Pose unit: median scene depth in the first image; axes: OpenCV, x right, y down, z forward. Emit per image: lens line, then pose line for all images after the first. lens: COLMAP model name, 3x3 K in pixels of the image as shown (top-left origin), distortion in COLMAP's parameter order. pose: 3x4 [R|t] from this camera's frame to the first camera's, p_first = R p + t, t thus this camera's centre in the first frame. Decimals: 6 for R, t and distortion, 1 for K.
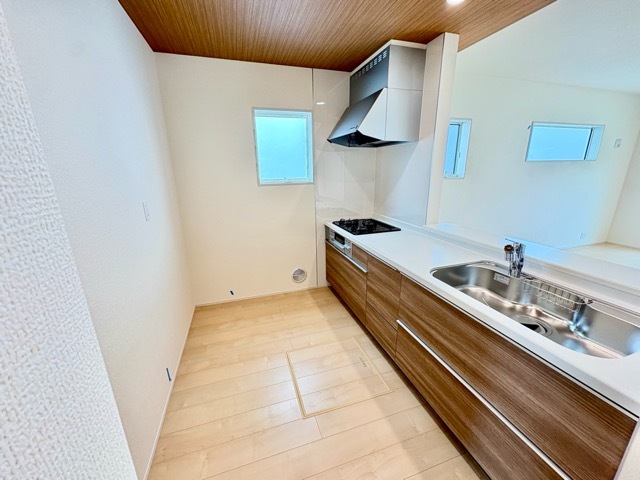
lens RADIAL K [[258.1, 0, 318.4], [0, 258.1, 238.4], [0, 0, 1]] dist [0.013451, 0.000341]
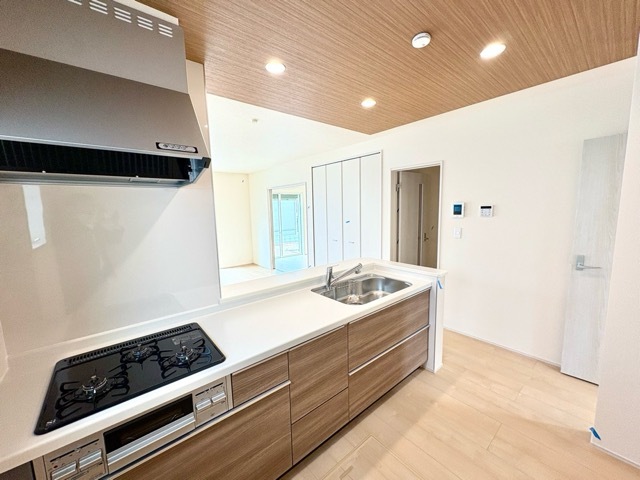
lens RADIAL K [[258.1, 0, 317.5], [0, 258.1, 241.1], [0, 0, 1]] dist [0.013451, 0.000341]
pose [[-0.376561, -0.100272, 0.920949, -0.515138], [0.272617, 0.938110, 0.213609, -0.407304], [-0.885371, 0.331503, -0.325920, 1.304329]]
